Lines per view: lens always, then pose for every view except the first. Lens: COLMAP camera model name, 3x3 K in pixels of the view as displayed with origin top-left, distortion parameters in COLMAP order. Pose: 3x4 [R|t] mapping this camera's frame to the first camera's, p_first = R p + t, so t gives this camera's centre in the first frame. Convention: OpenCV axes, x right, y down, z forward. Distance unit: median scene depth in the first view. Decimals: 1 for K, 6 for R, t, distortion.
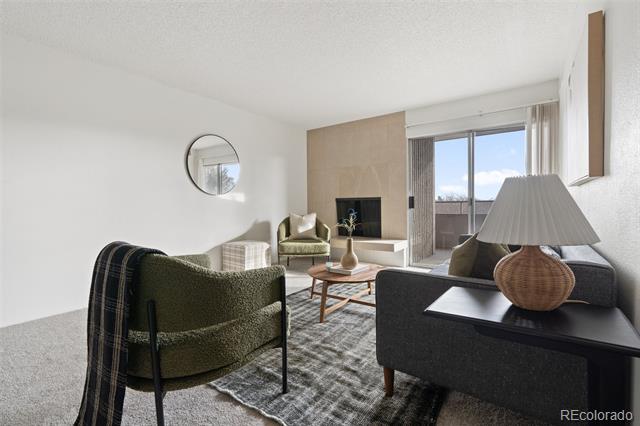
lens RADIAL K [[293.0, 0, 318.0], [0, 293.0, 207.9], [0, 0, 1]] dist [-0.005920, 0.001423]
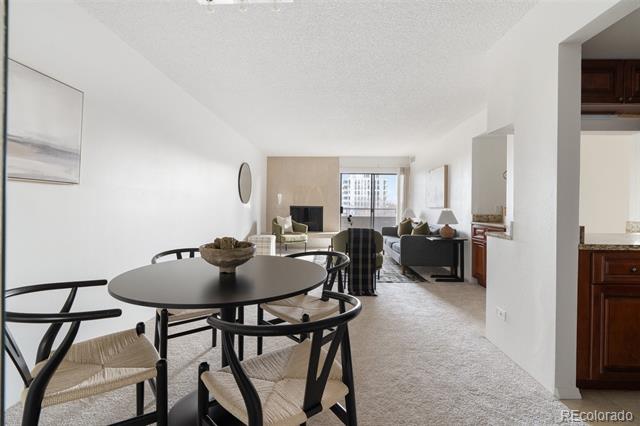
lens RADIAL K [[293.0, 0, 318.0], [0, 293.0, 209.1], [0, 0, 1]] dist [-0.005920, 0.001423]
pose [[0.827226, 0.013771, 0.561700, -0.853927], [-0.013865, 0.999895, -0.004094, -0.016230], [-0.561698, -0.004401, 0.827331, -0.397518]]
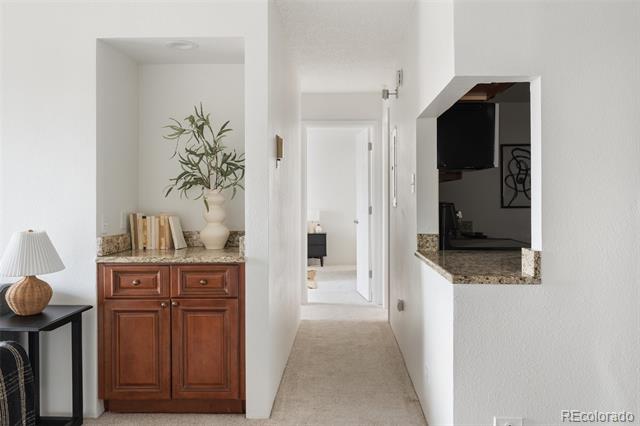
lens RADIAL K [[563.8, 0, 319.3], [0, 563.8, 212.9], [0, 0, 1]] dist [-0.001942, -0.000789]
pose [[-0.542102, -0.003873, 0.840304, -0.620217], [0.019954, 0.999648, 0.017480, -0.052999], [-0.840076, 0.026244, -0.541834, 0.339225]]
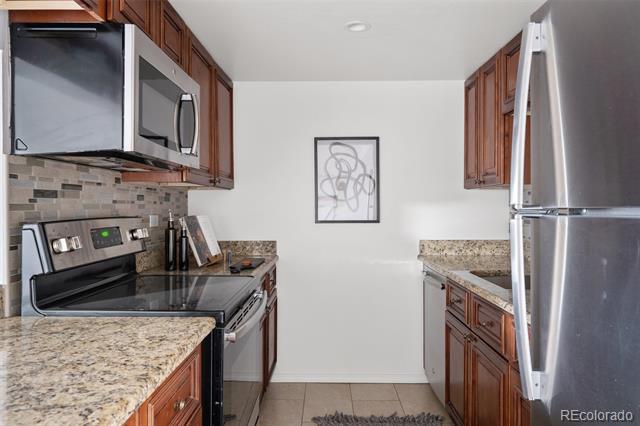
lens RADIAL K [[468.7, 0, 318.9], [0, 468.7, 210.5], [0, 0, 1]] dist [-0.000095, 0.004424]
pose [[-0.559990, 0.005869, 0.828479, -0.420238], [0.013957, 0.999900, 0.002351, -0.056174], [-0.828382, 0.012880, -0.560016, -0.283674]]
